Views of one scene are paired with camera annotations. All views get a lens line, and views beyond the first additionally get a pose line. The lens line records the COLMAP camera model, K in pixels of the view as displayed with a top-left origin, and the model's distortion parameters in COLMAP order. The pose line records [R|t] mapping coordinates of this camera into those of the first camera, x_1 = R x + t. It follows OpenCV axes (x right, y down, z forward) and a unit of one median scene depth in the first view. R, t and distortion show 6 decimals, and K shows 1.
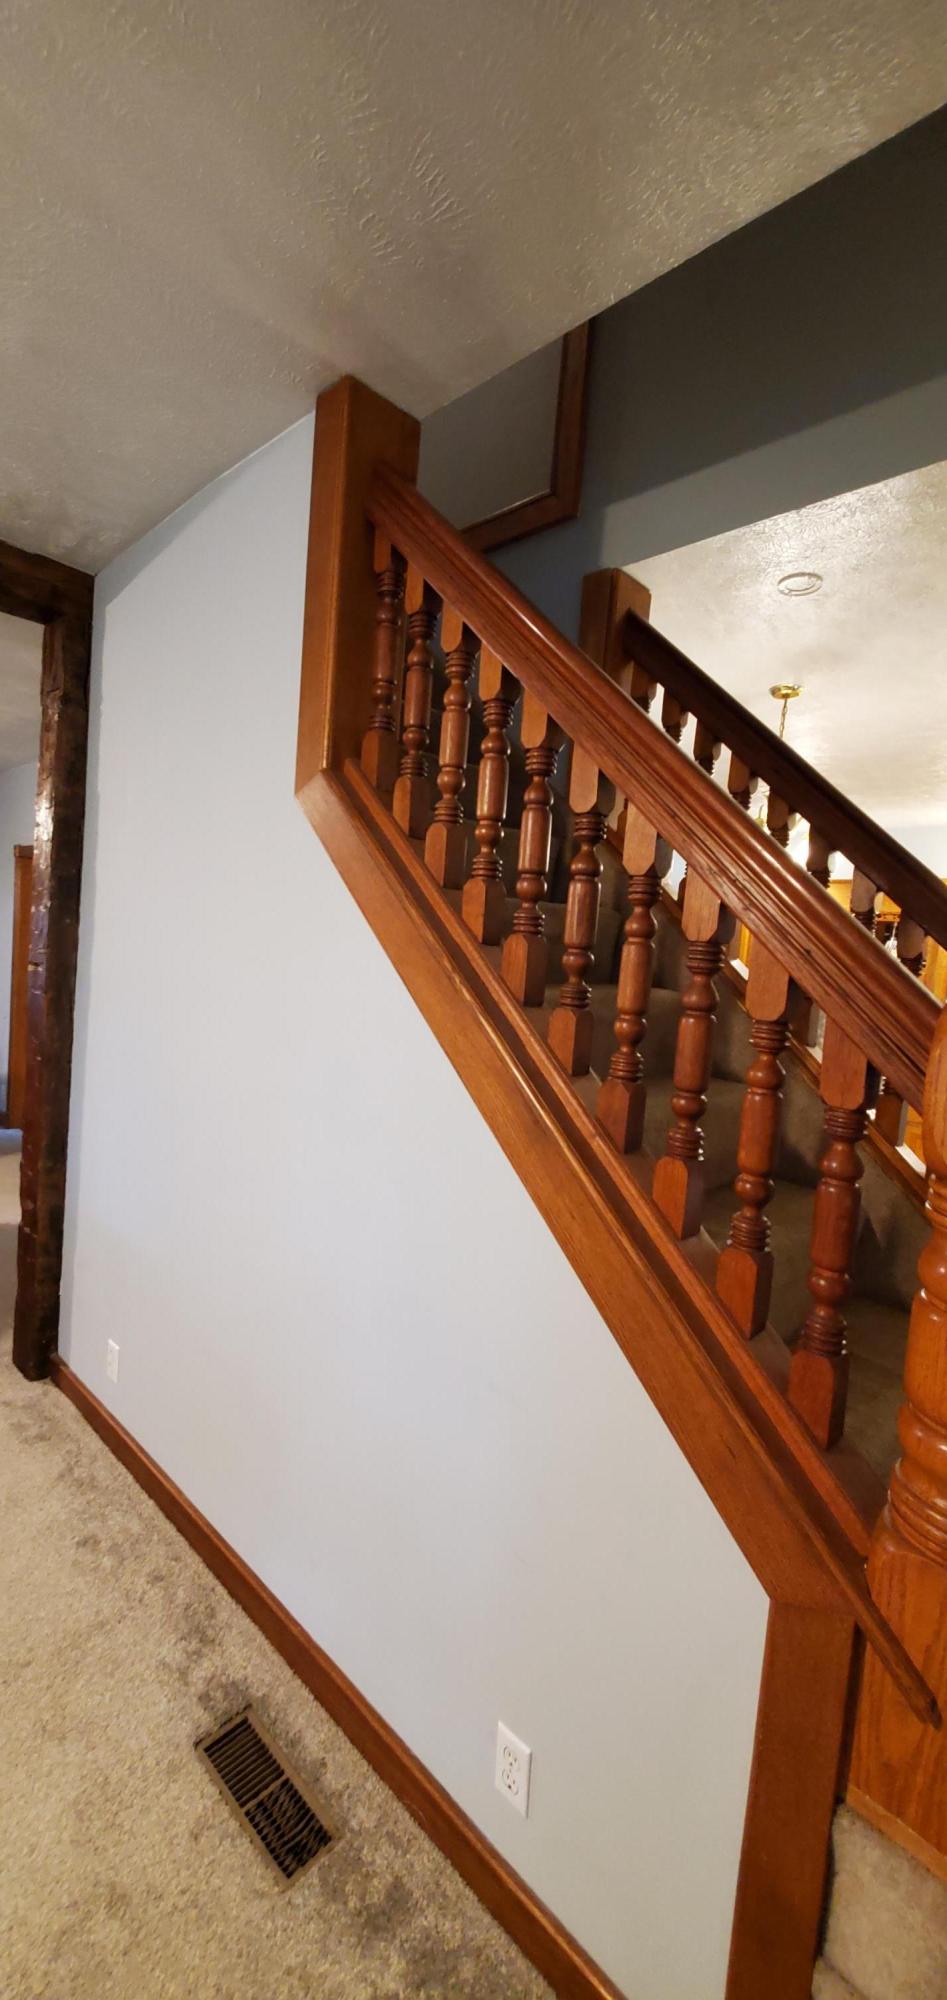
lens RADIAL K [[787.1, 0, 457.1], [0, 787.1, 1003.3], [0, 0, 1]] dist [0.006781, -0.000750]
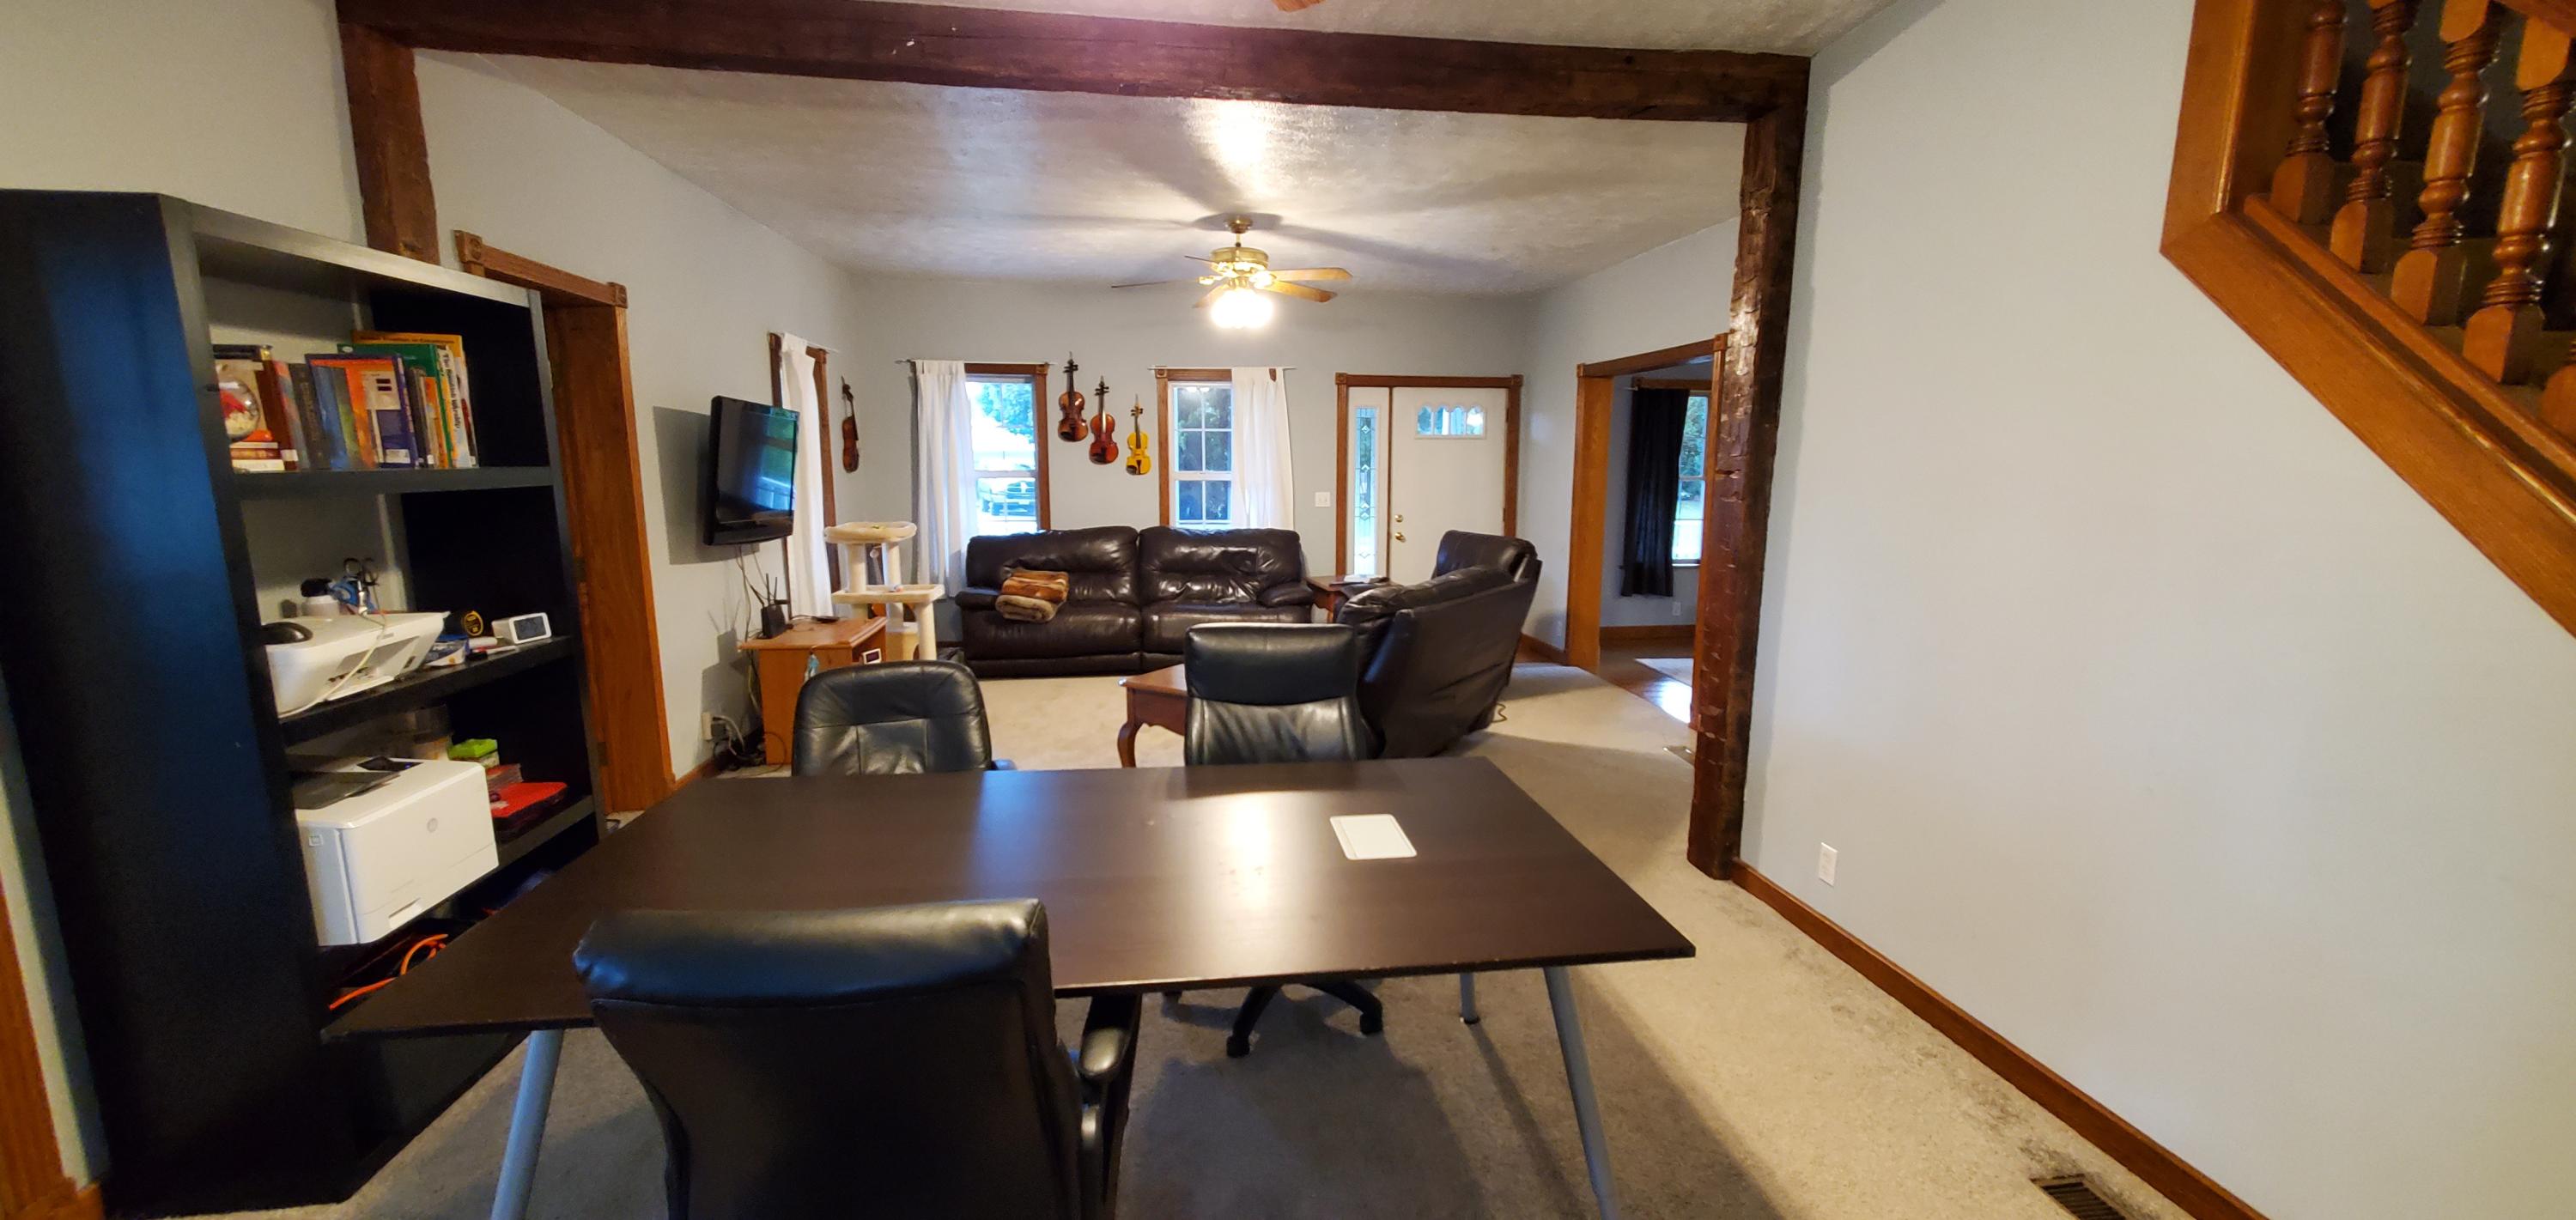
lens RADIAL K [[1013.7, 0, 1306.9], [0, 1013.7, 619.7], [0, 0, 1]] dist [0.006781, -0.000750]
pose [[0.793589, 0.027467, -0.607834, -0.286749], [0.013176, 0.997970, 0.062300, 0.085711], [0.608312, -0.057450, 0.791616, -0.621348]]
